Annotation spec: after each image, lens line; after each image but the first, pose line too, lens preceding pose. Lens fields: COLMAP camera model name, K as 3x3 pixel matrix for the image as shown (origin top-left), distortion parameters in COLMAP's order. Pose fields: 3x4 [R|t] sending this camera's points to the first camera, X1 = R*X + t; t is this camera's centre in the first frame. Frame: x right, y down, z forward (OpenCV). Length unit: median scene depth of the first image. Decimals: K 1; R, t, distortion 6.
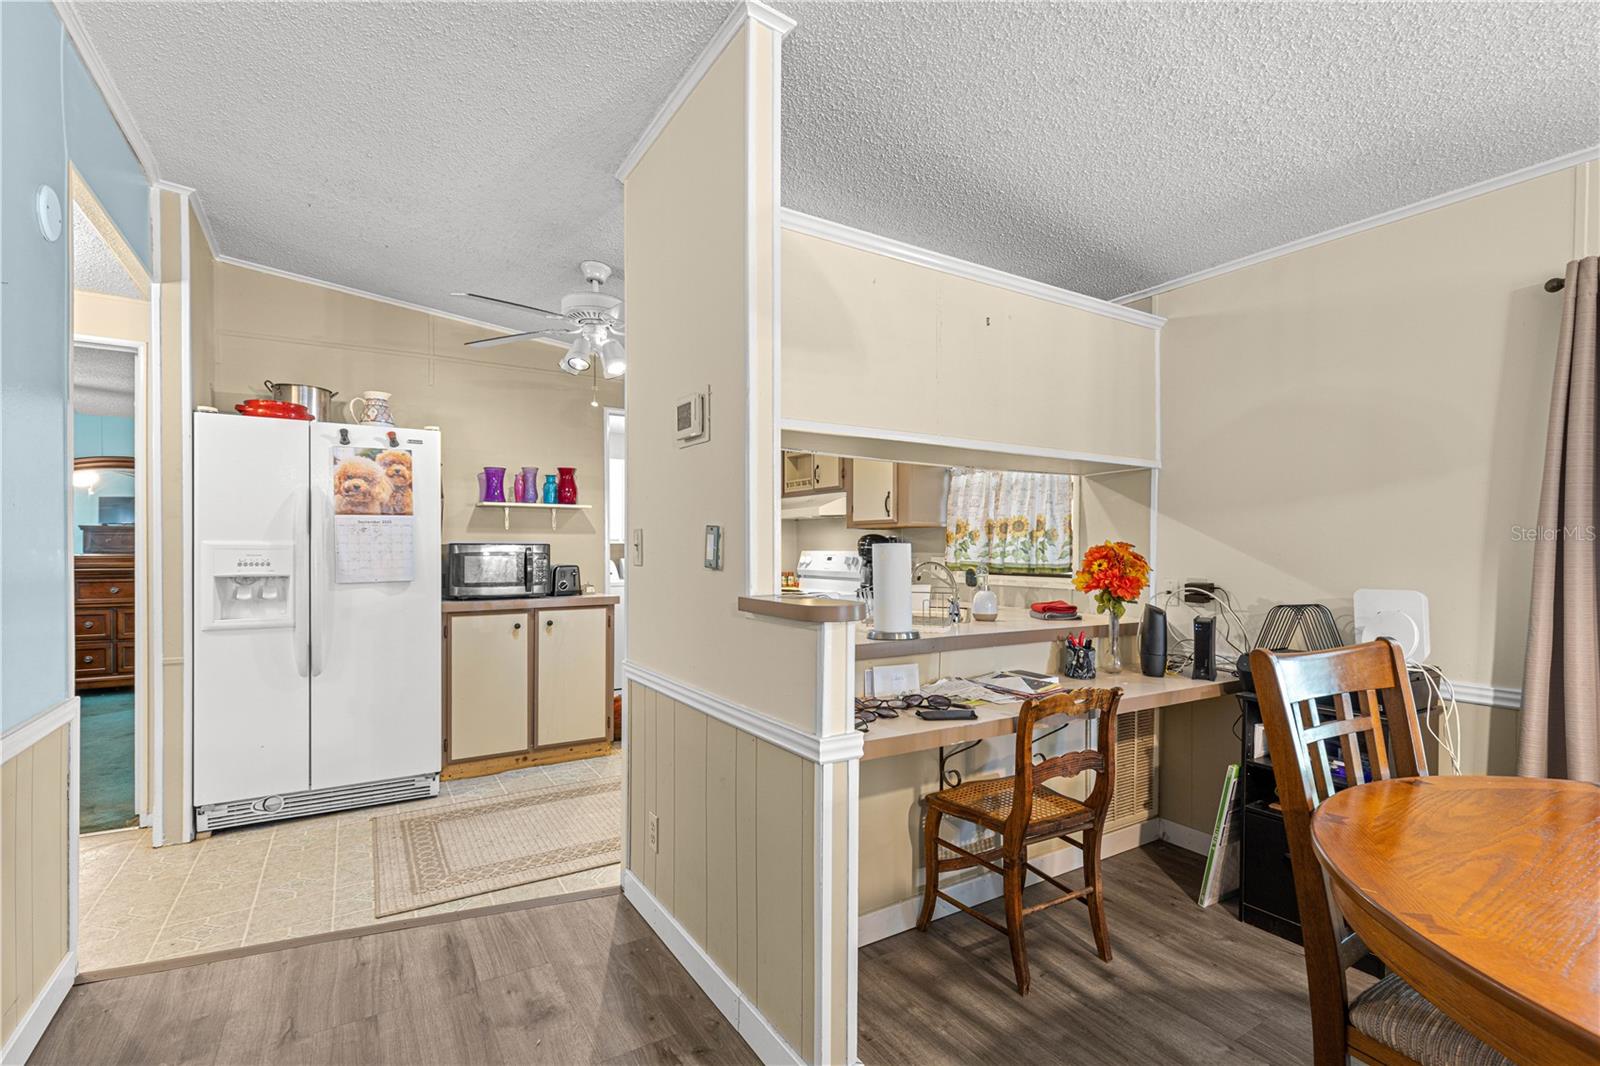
lens RADIAL K [[726.1, 0, 800.4], [0, 726.1, 544.8], [0, 0, 1]] dist [0.001709, 0.000371]
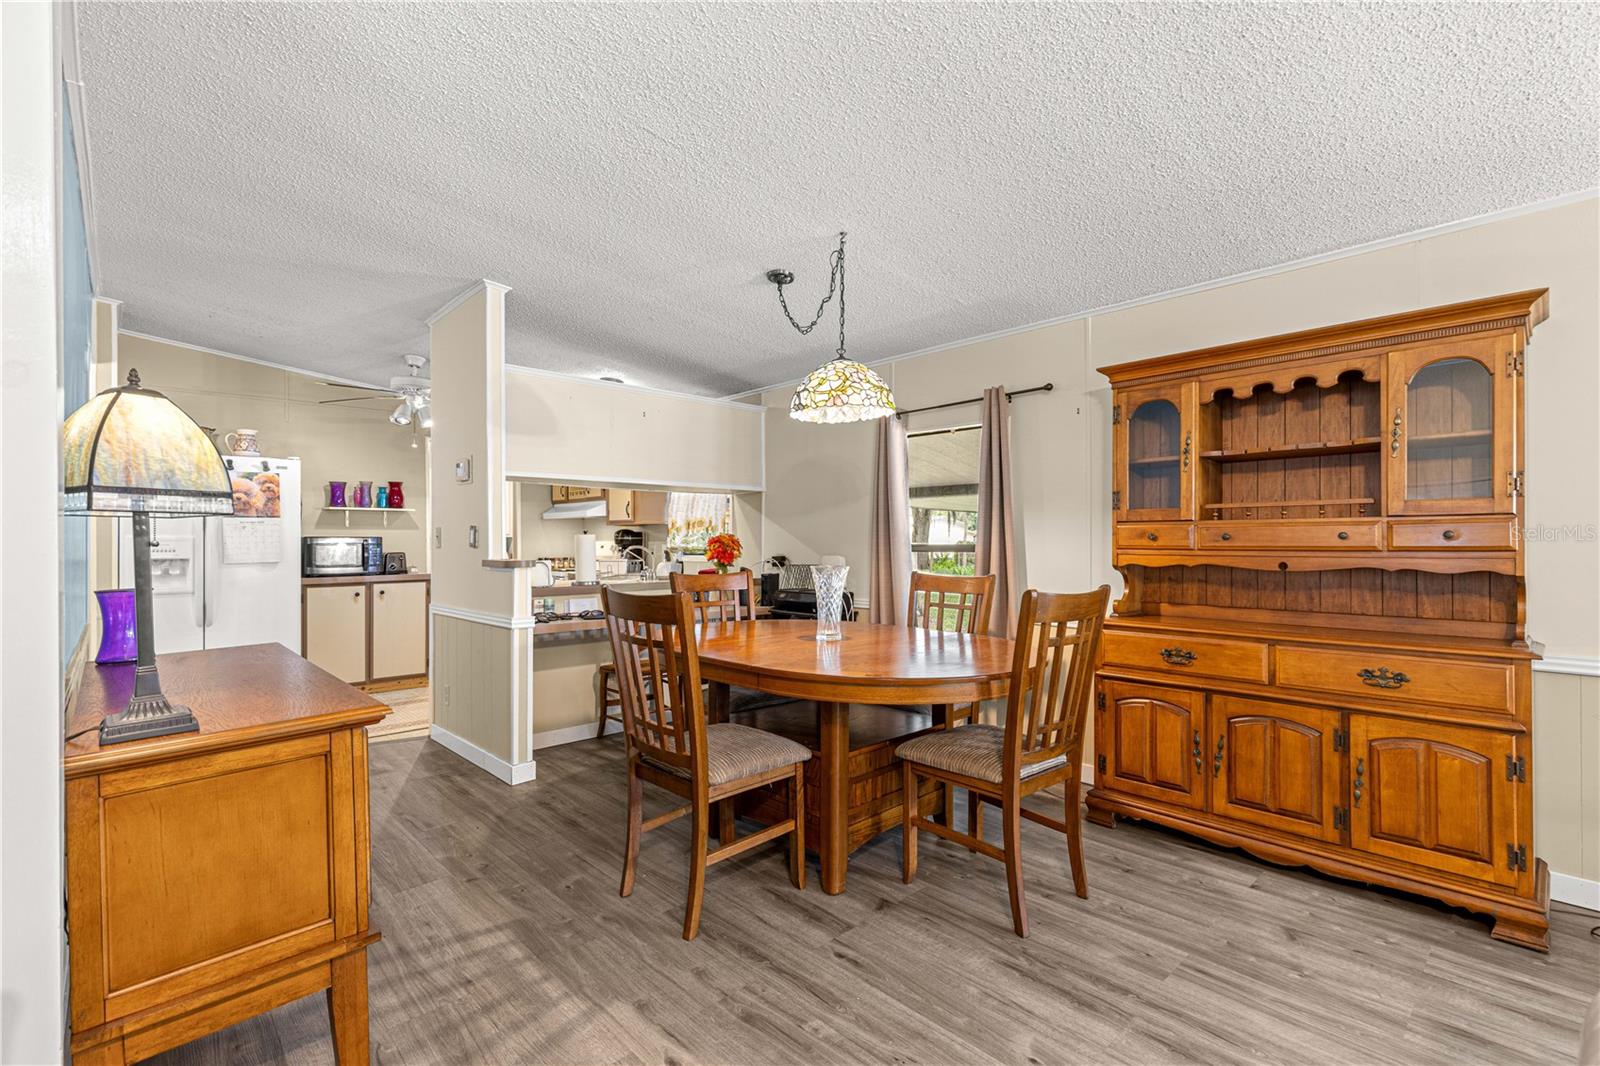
lens RADIAL K [[719.2, 0, 800.0], [0, 719.2, 533.0], [0, 0, 1]] dist [0.011058, 0.000141]
pose [[0.980687, -0.004127, 0.195541, 0.215987], [0.005779, 0.999952, -0.007883, 0.008485], [-0.195499, 0.008861, 0.980664, -0.651706]]
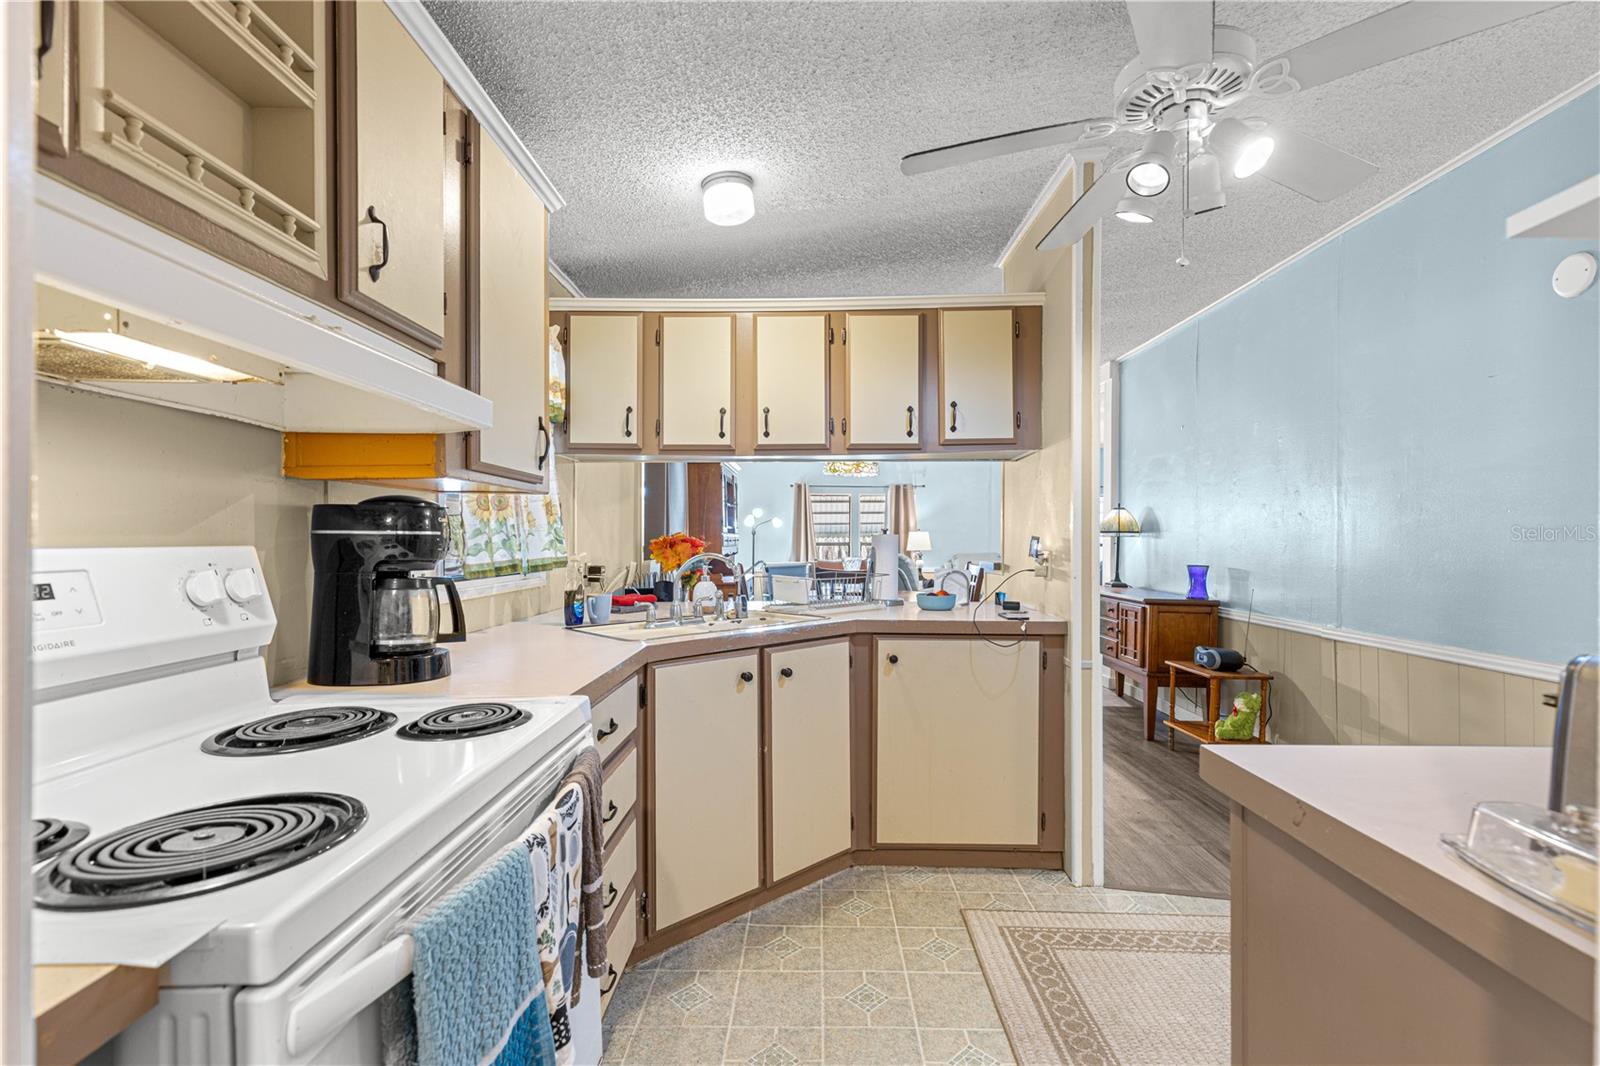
lens RADIAL K [[710.6, 0, 803.6], [0, 710.6, 536.0], [0, 0, 1]] dist [0.001439, -0.000150]
pose [[-0.841041, 0.002435, 0.540966, -0.310000], [-0.001268, 0.999978, -0.006472, 0.006954], [-0.540970, -0.006129, -0.841020, 1.469492]]
